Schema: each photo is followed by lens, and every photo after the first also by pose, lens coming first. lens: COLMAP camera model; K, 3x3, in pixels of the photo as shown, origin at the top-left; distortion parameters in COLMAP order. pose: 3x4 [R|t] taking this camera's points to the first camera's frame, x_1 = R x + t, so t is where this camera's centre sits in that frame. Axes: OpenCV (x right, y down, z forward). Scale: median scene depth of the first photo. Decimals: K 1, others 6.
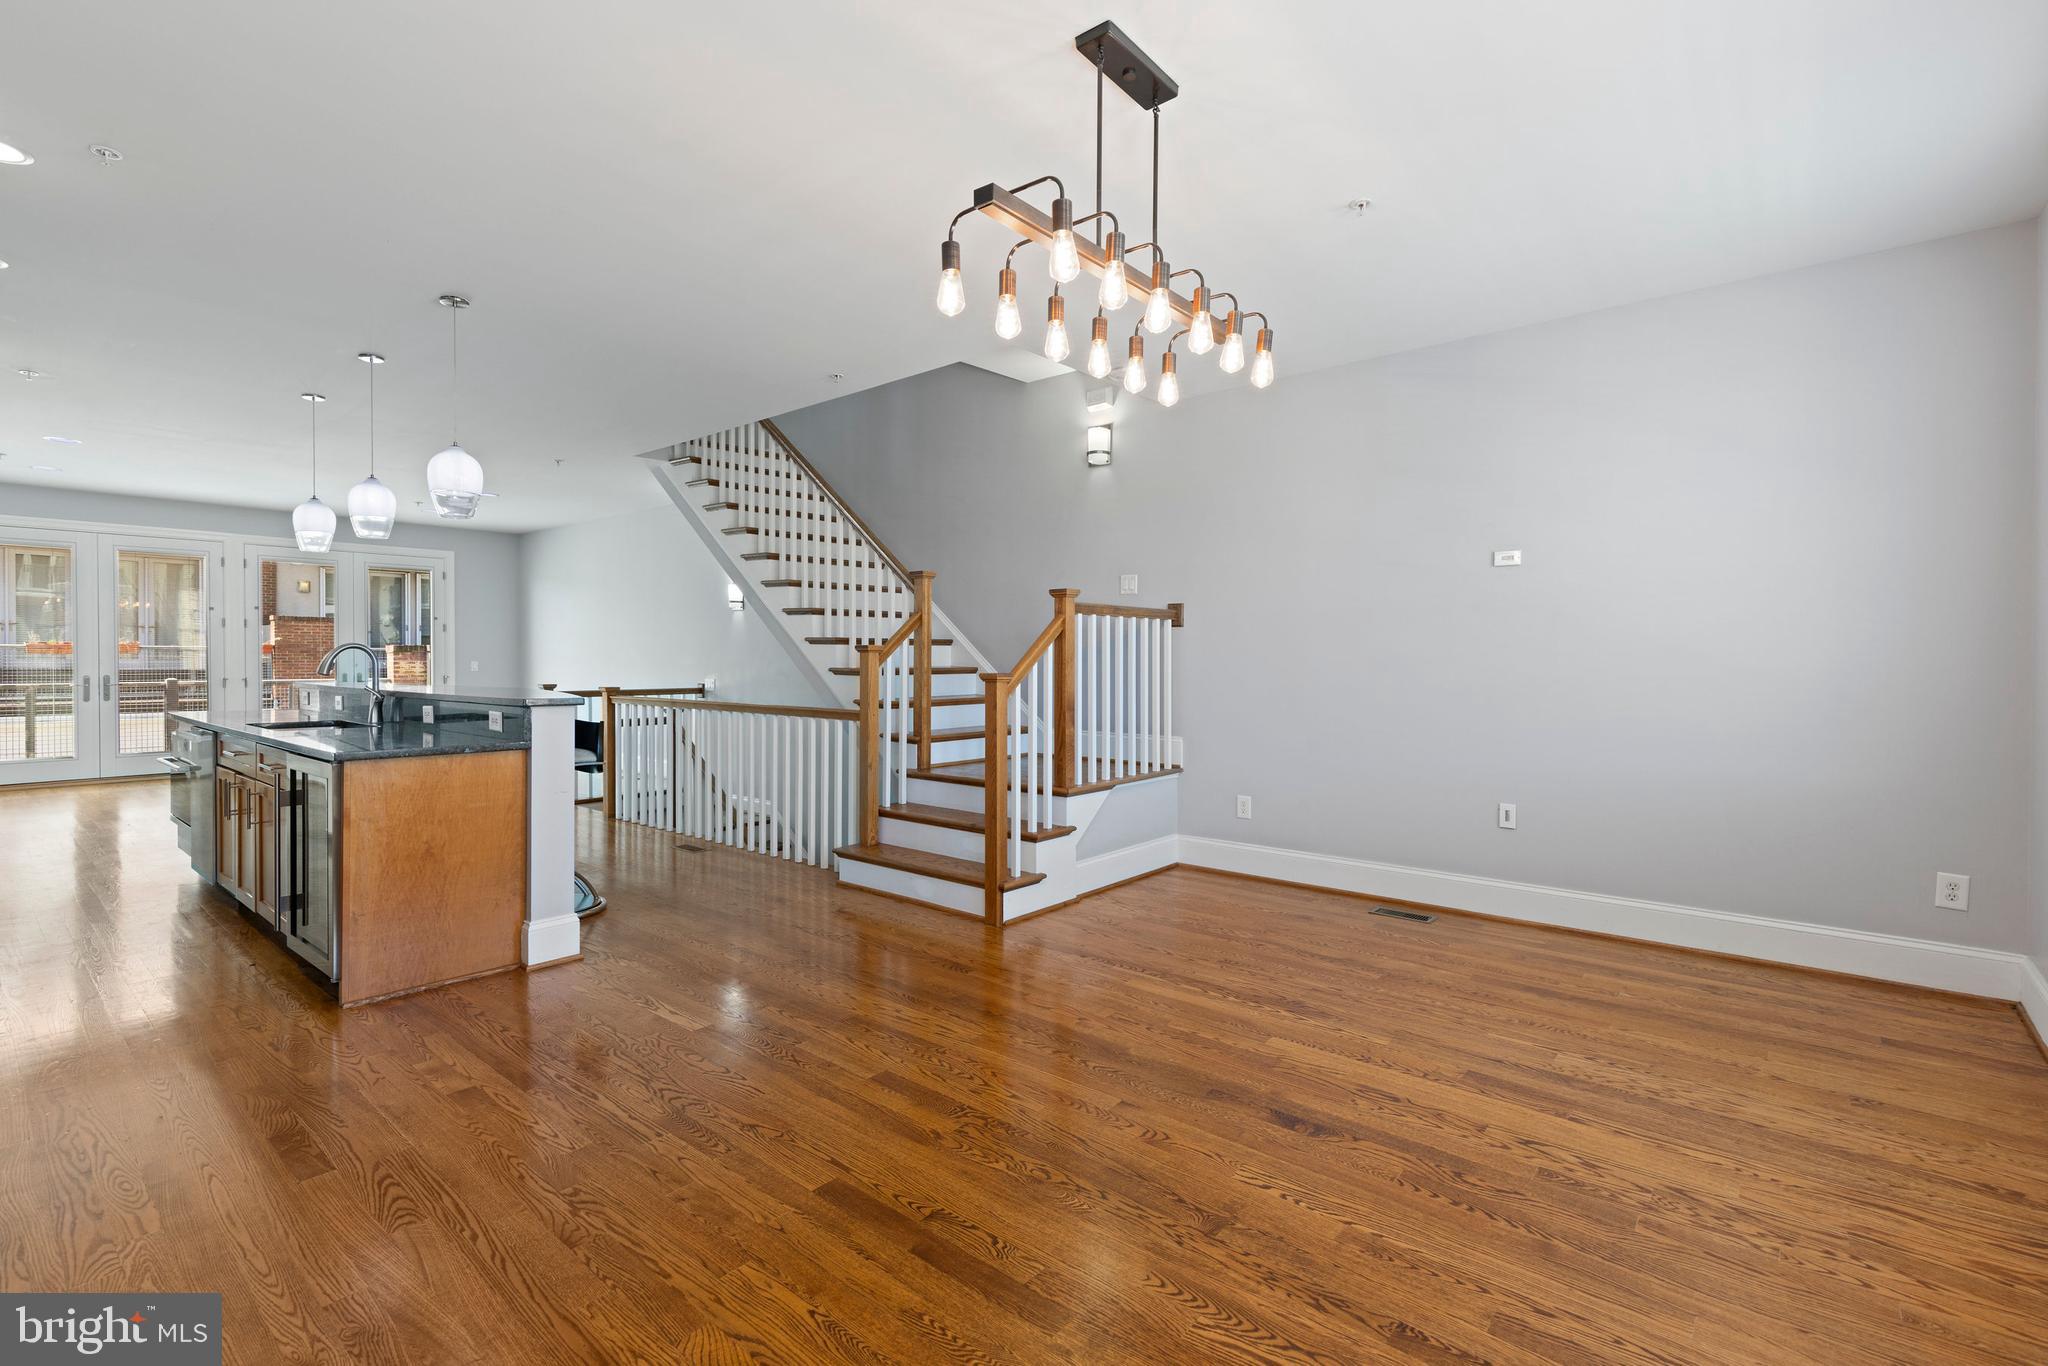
lens RADIAL K [[919.3, 0, 1026.2], [0, 919.3, 665.4], [0, 0, 1]] dist [0.007640, -0.000717]
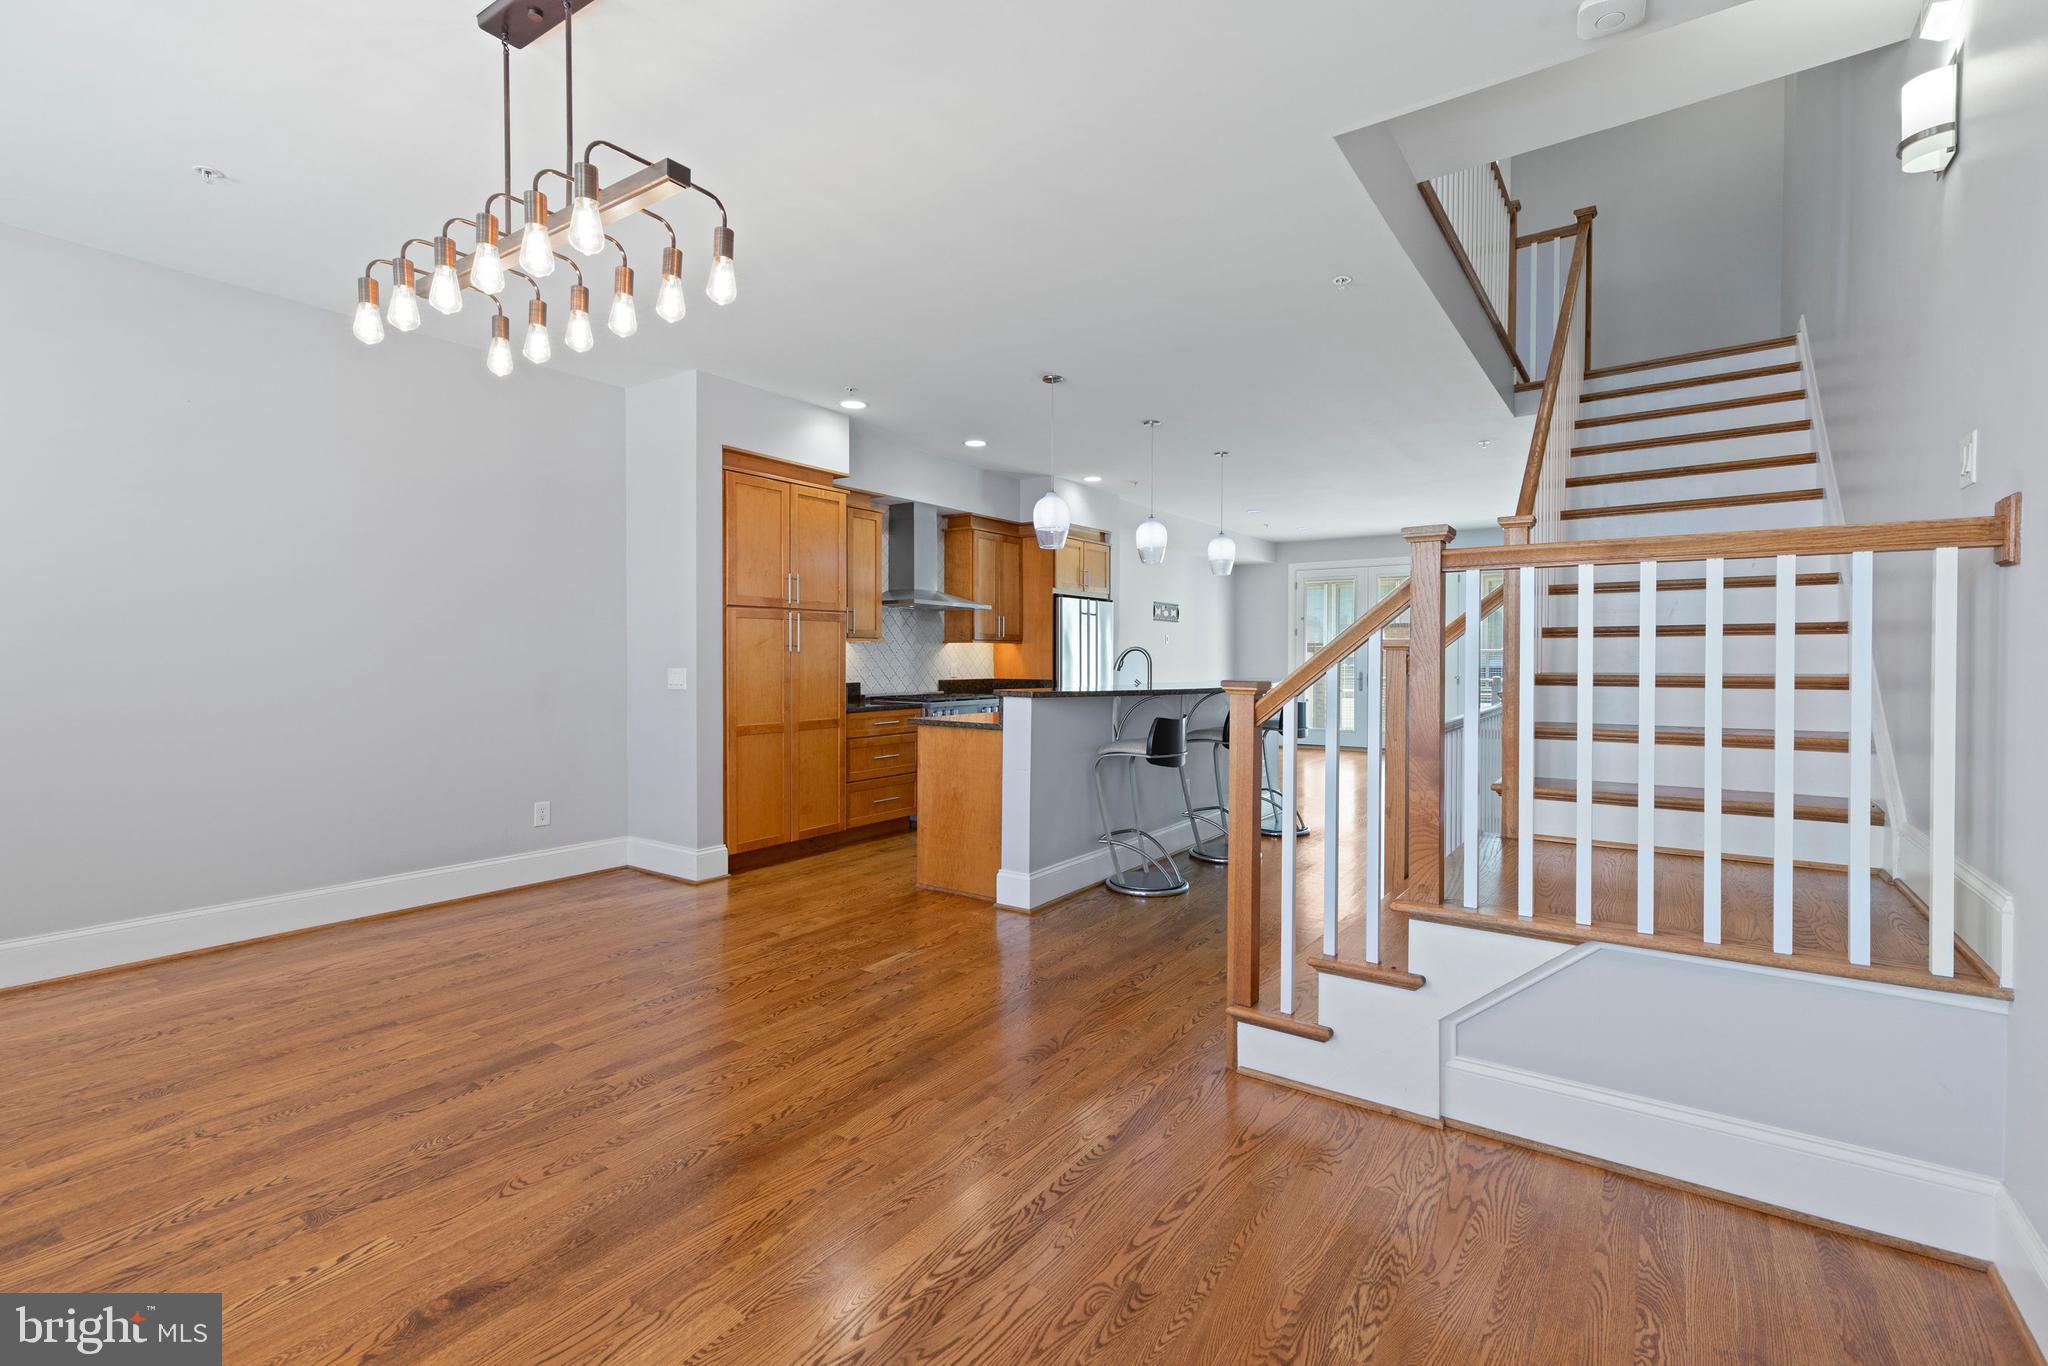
lens RADIAL K [[919.3, 0, 1026.2], [0, 919.3, 665.4], [0, 0, 1]] dist [0.007640, -0.000717]
pose [[0.091281, 0.007214, -0.995799, 0.696657], [-0.009657, 0.999933, 0.006358, -0.005068], [0.995778, 0.009036, 0.091345, 0.913900]]
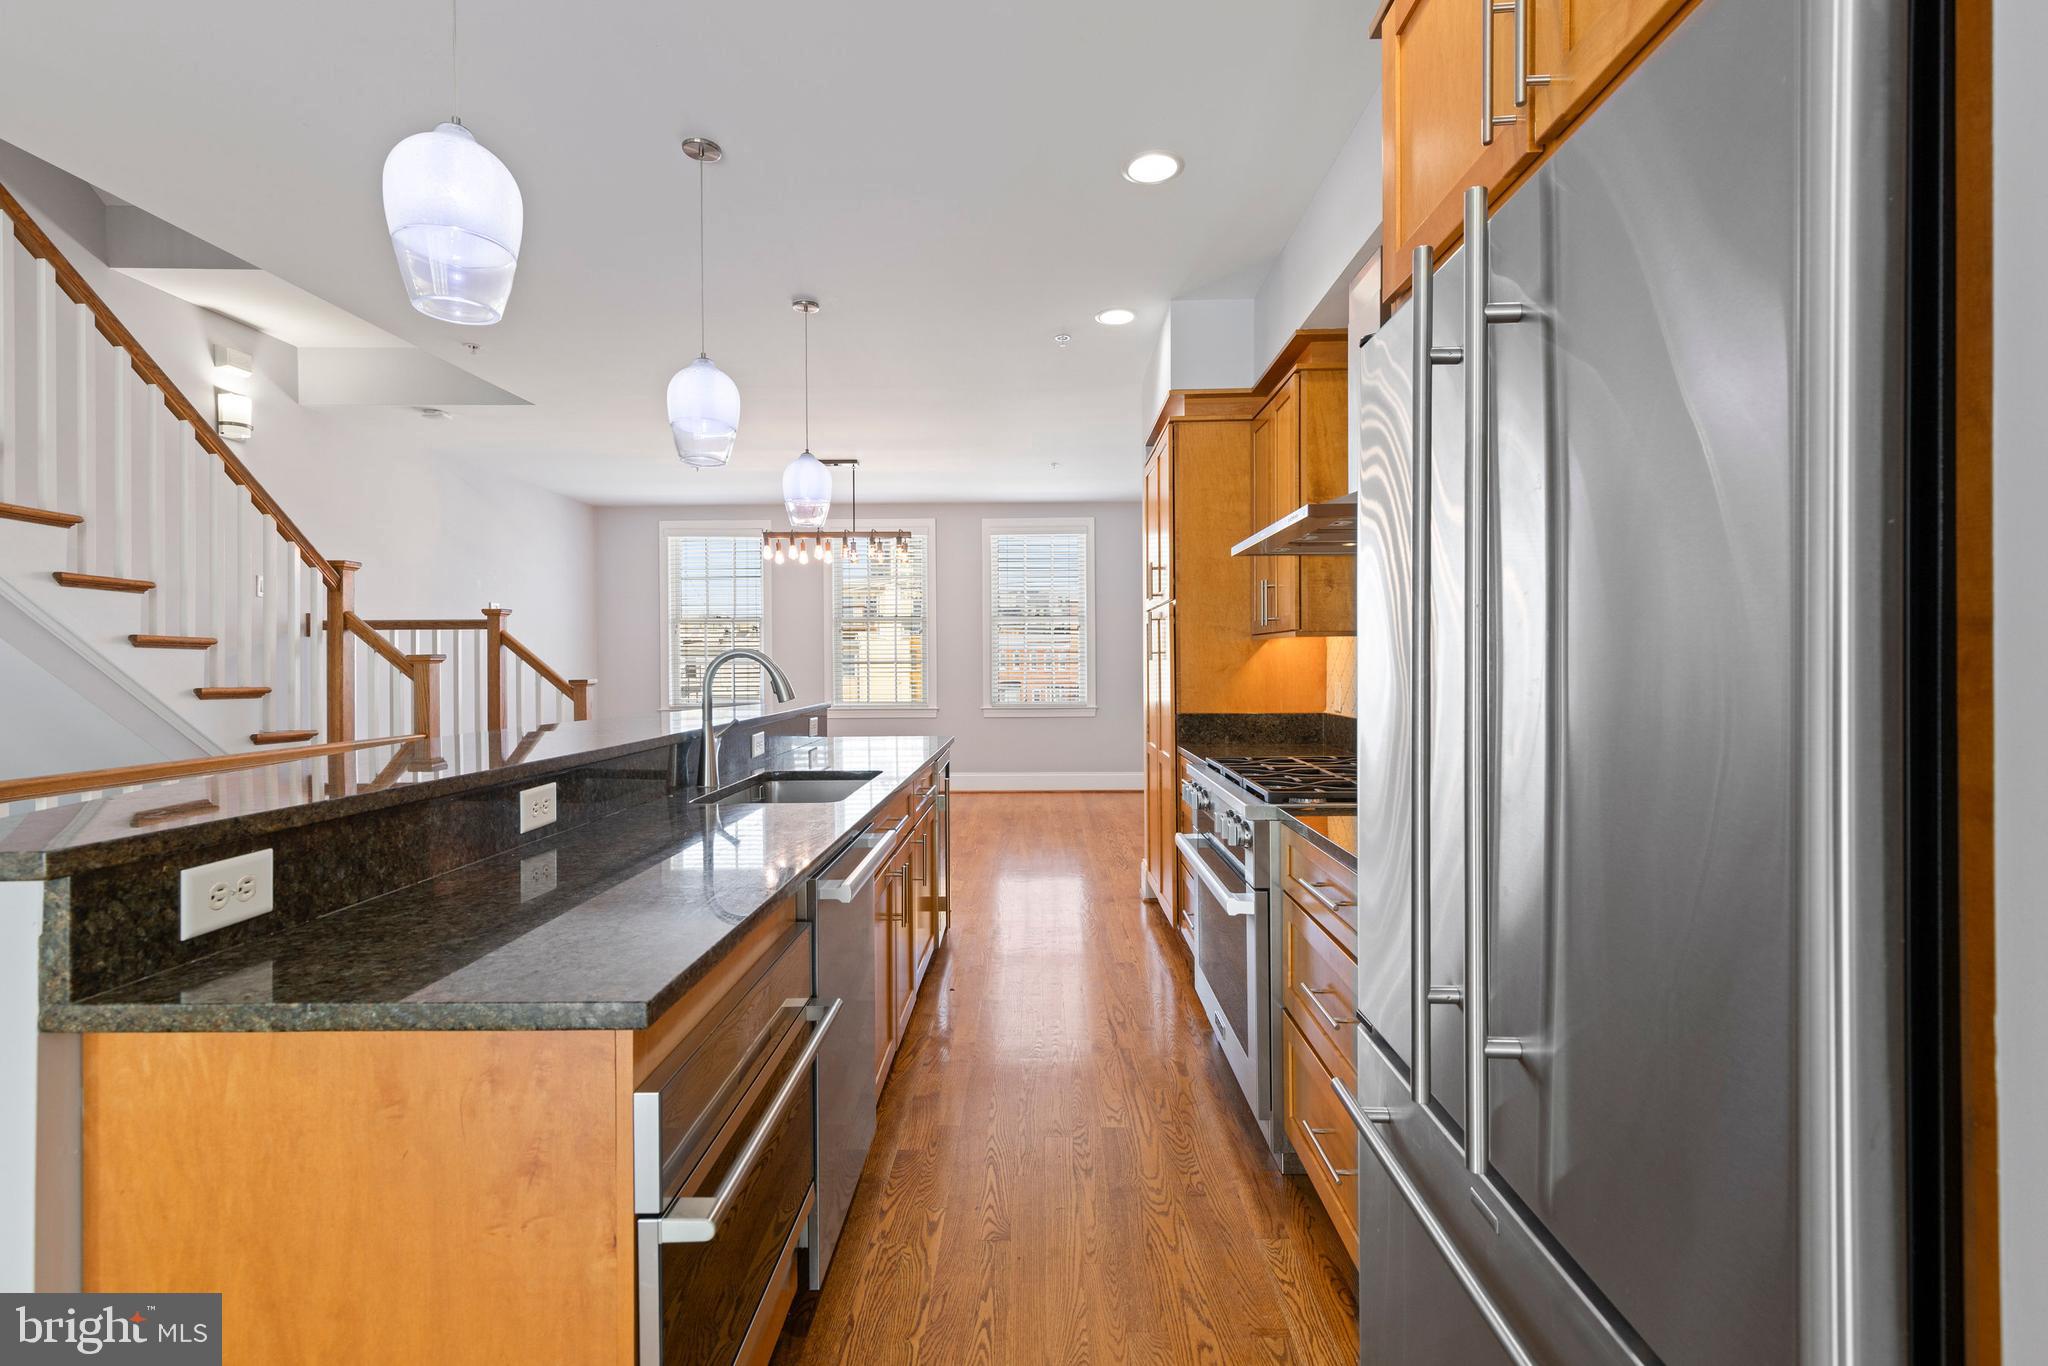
lens RADIAL K [[929.1, 0, 1034.5], [0, 929.1, 658.7], [0, 0, 1]] dist [0.007950, -0.000050]
pose [[-0.636717, 0.004926, 0.771082, -1.637958], [0.009643, 0.999952, 0.001575, -0.019964], [-0.771037, 0.008438, -0.636735, 1.547372]]
